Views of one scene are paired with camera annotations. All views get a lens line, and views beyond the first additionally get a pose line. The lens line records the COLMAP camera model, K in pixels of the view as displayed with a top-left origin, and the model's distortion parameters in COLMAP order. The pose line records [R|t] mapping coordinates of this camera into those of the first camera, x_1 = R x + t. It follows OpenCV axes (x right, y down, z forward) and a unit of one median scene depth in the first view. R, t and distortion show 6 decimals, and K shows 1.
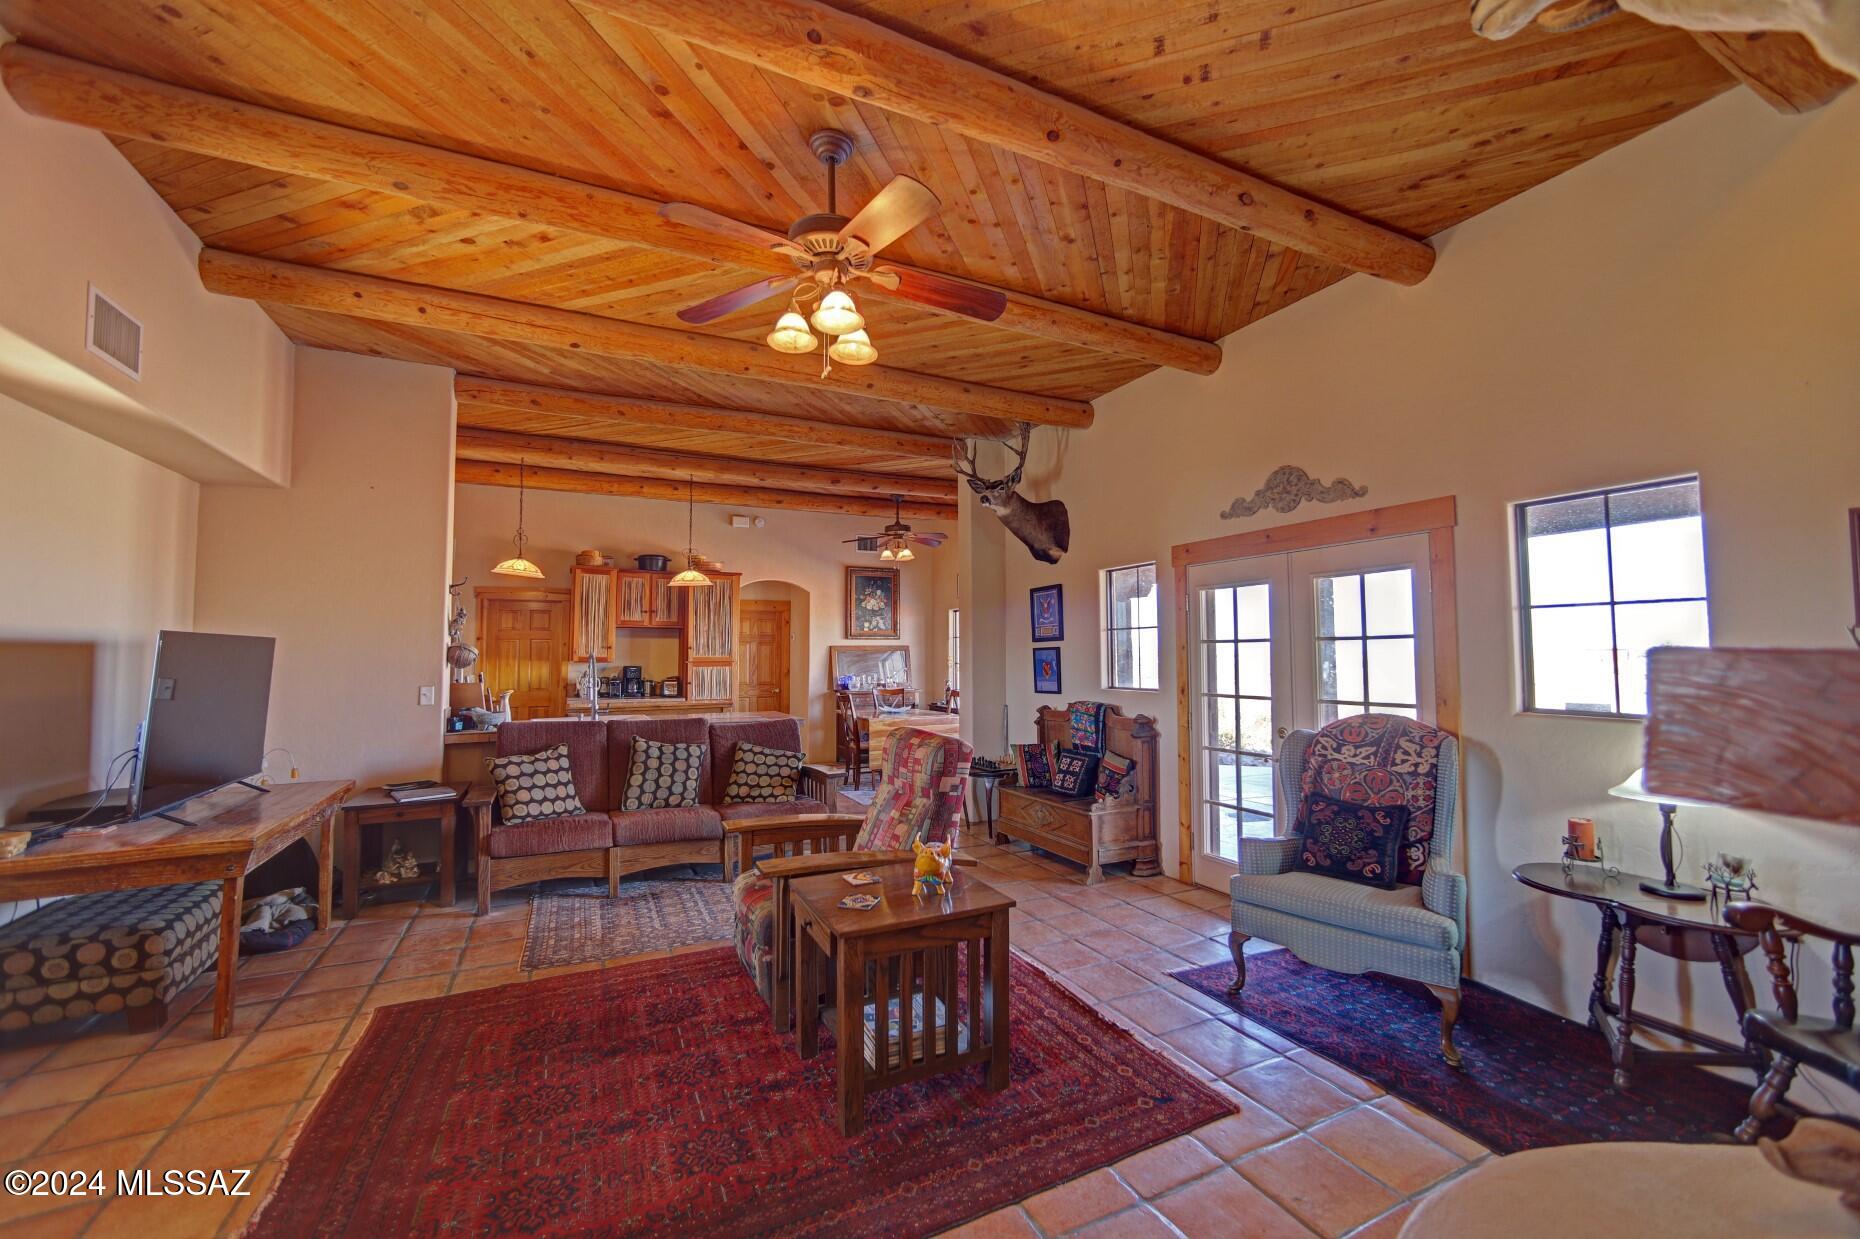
lens RADIAL K [[740.5, 0, 922.9], [0, 740.5, 617.4], [0, 0, 1]] dist [-0.034384, 0.012533]
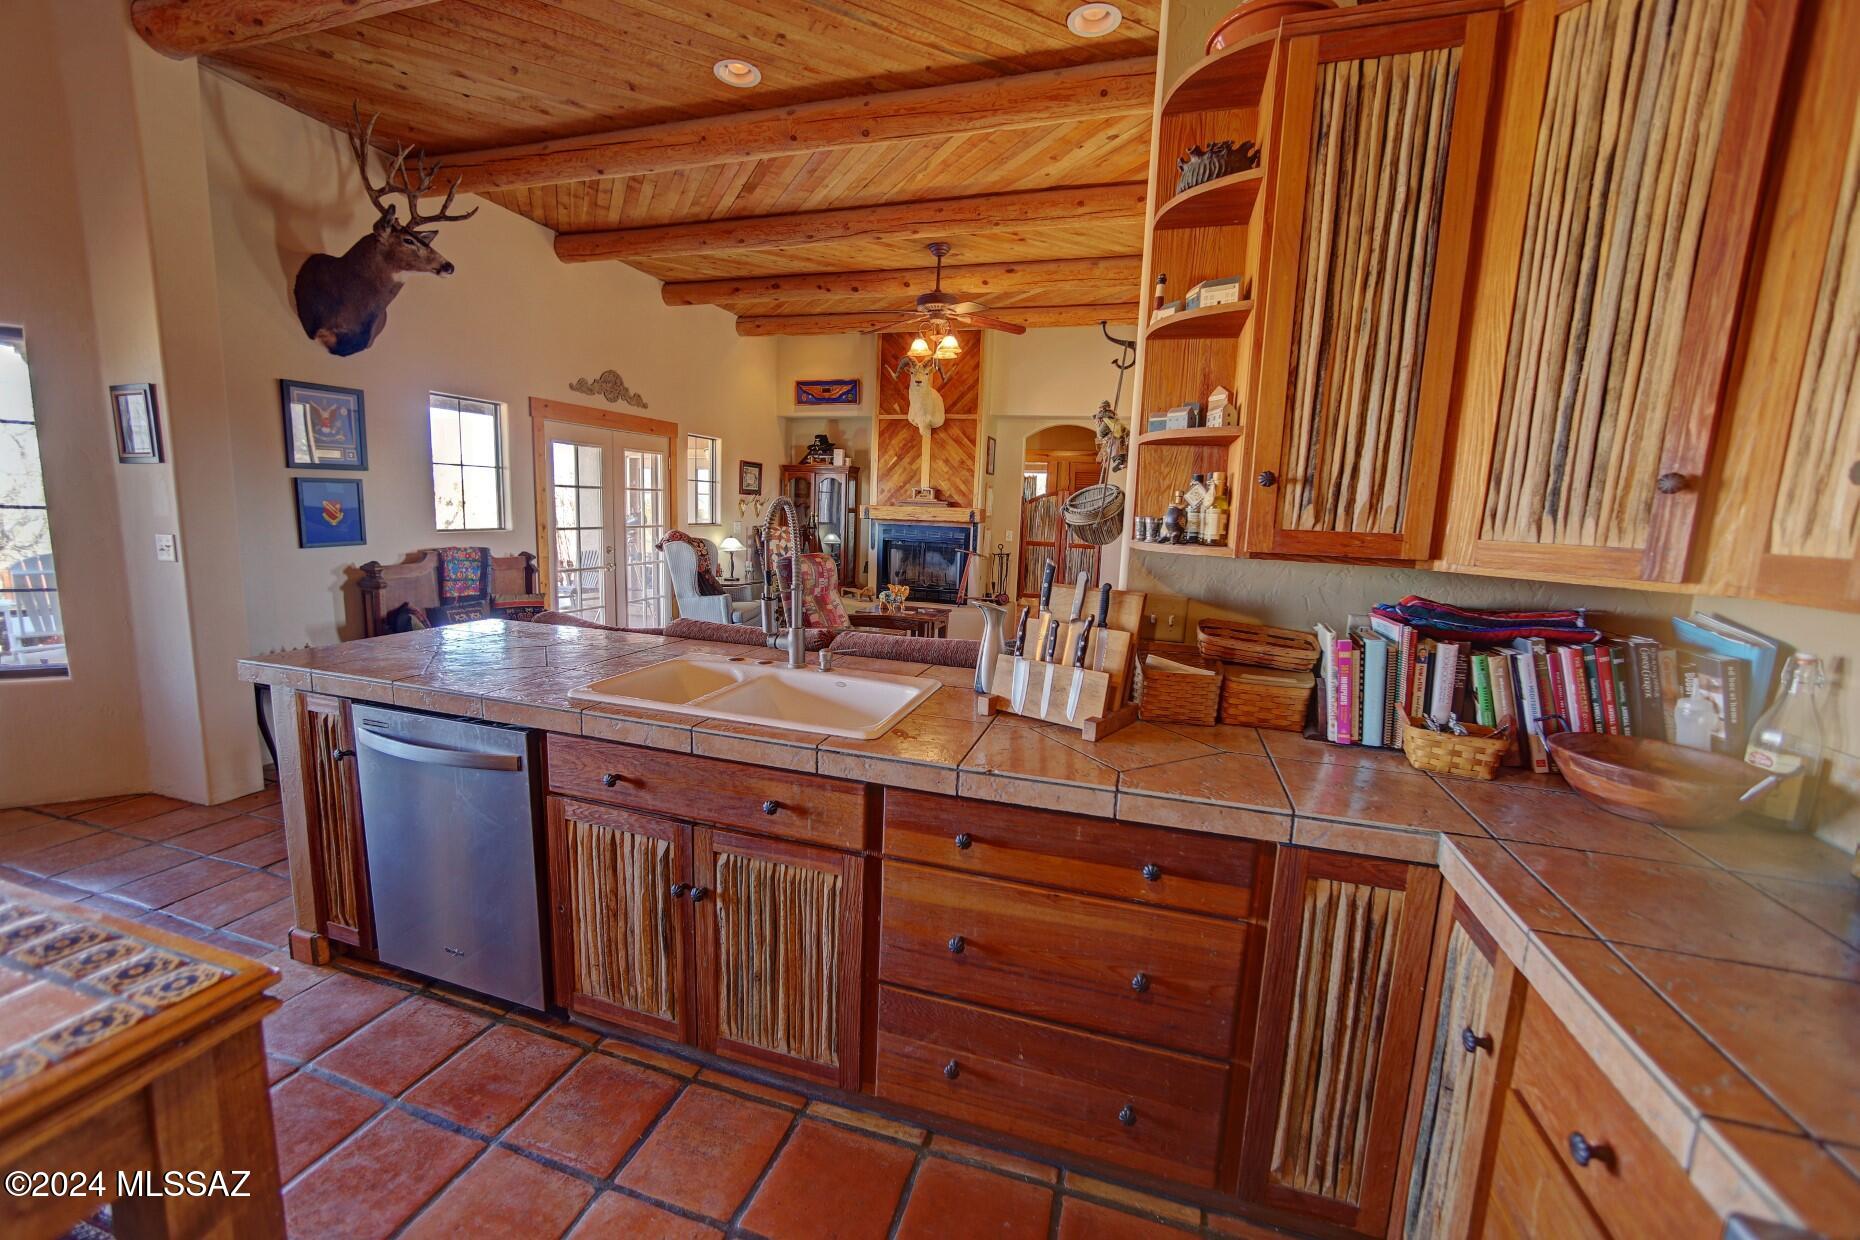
lens RADIAL K [[740.5, 0, 921.3], [0, 740.5, 612.4], [0, 0, 1]] dist [-0.034384, 0.012533]
pose [[-0.721398, -0.119903, 0.682062, -0.775718], [-0.067409, 0.992378, 0.103159, 0.064011], [-0.689232, 0.028441, -0.723982, 1.246986]]
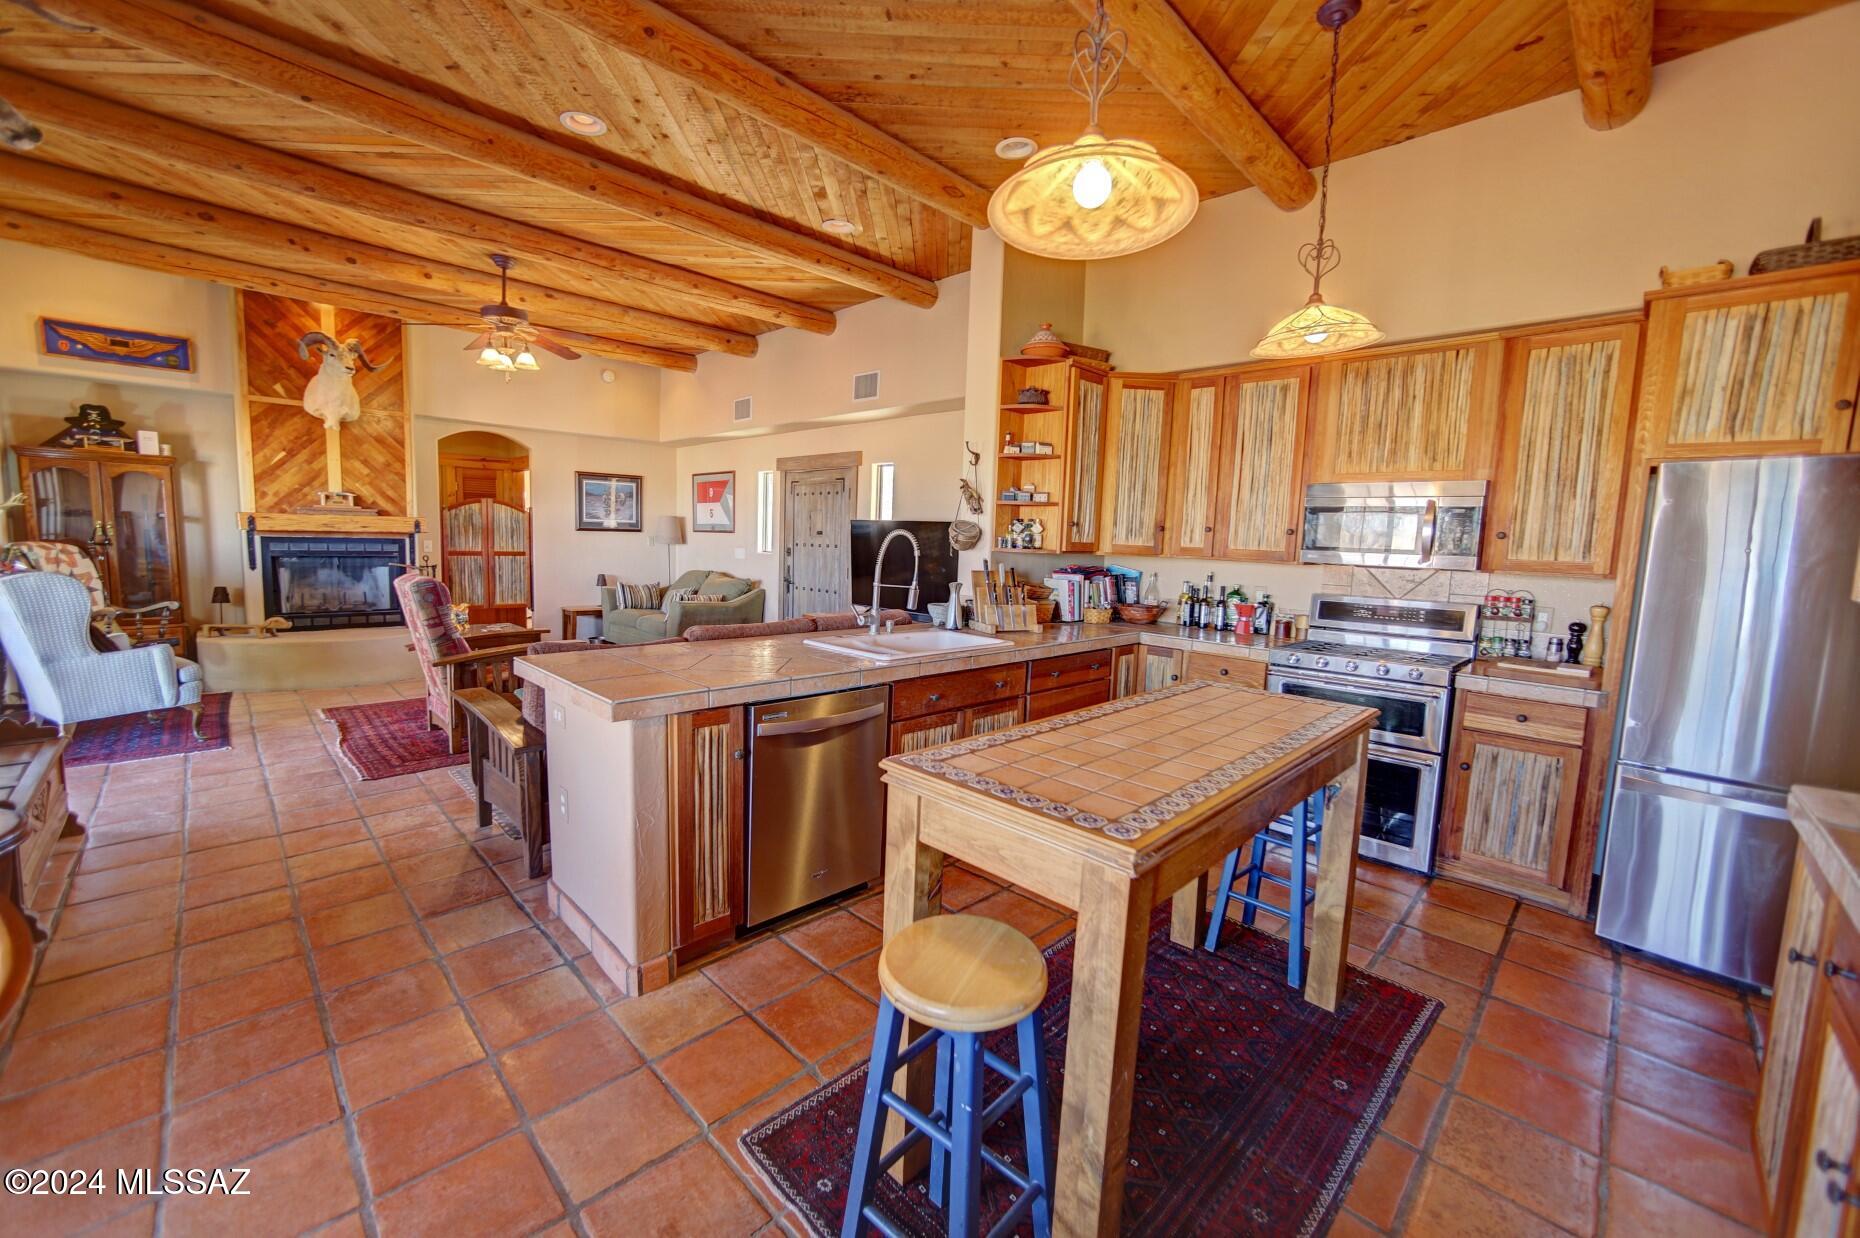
lens RADIAL K [[740.5, 0, 924.2], [0, 740.5, 615.5], [0, 0, 1]] dist [-0.034384, 0.012533]
pose [[-0.945225, 0.005720, -0.326370, -0.269835], [-0.015607, 0.997911, 0.062691, 0.082487], [0.326047, 0.064351, -0.943161, 1.636629]]
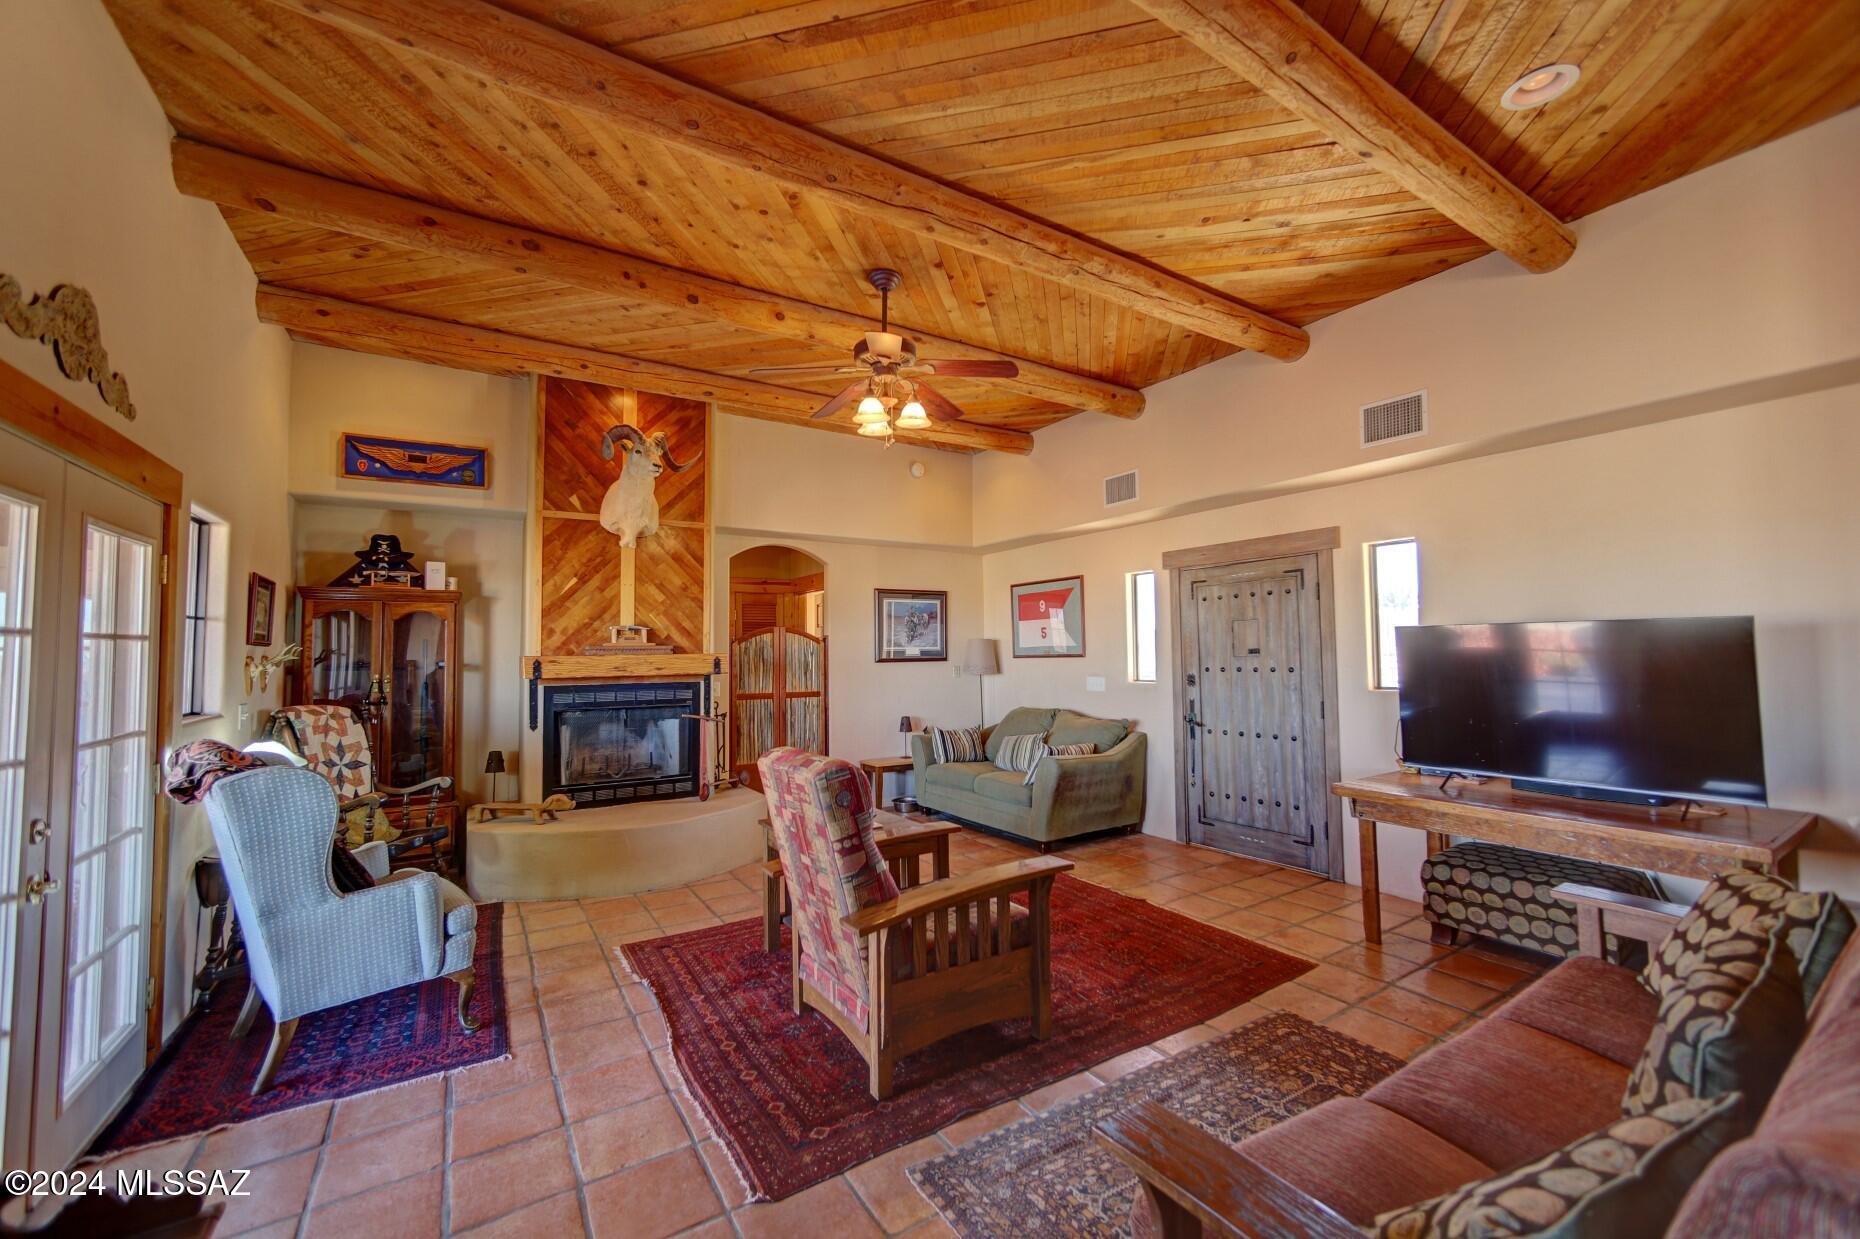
lens RADIAL K [[740.5, 0, 914.6], [0, 740.5, 615.8], [0, 0, 1]] dist [-0.034384, 0.012533]
pose [[-0.994585, 0.008360, -0.103585, -0.012127], [0.018682, 0.994904, -0.099083, 0.057687], [0.102229, -0.100482, -0.989673, 1.149367]]
